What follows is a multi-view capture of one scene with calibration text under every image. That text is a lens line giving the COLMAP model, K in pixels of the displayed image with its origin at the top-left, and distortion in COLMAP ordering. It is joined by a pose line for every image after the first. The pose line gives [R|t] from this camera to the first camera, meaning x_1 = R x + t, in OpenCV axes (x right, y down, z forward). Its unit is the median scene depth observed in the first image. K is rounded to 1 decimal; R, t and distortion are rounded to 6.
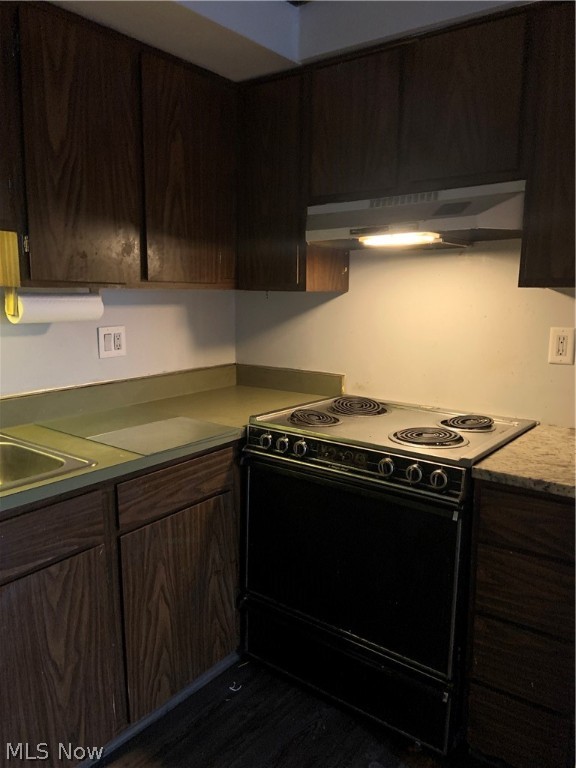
lens RADIAL K [[565.6, 0, 280.5], [0, 565.6, 384.5], [0, 0, 1]] dist [0.106995, -0.124523]
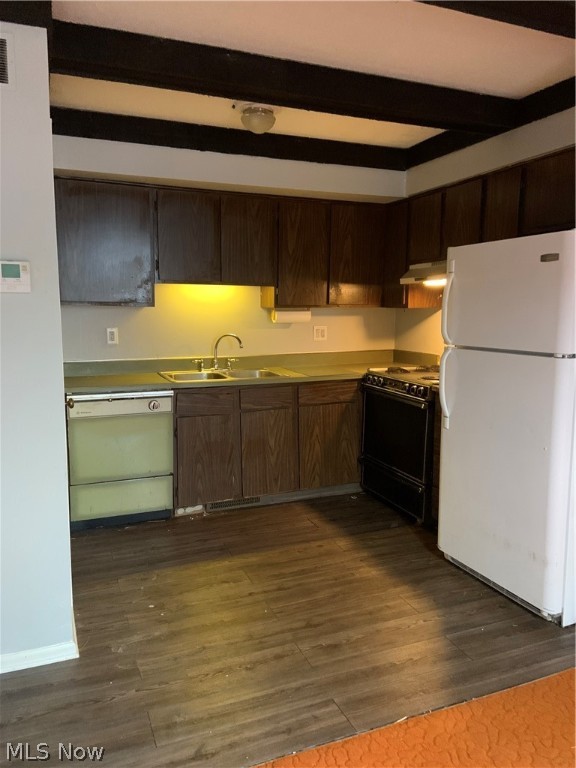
lens RADIAL K [[565.6, 0, 280.5], [0, 565.6, 384.5], [0, 0, 1]] dist [0.106995, -0.124523]
pose [[0.855640, 0.066454, -0.513287, 0.762182], [-0.079597, 0.996821, -0.003630, 0.151881], [0.511414, 0.043962, 0.858209, -0.971605]]
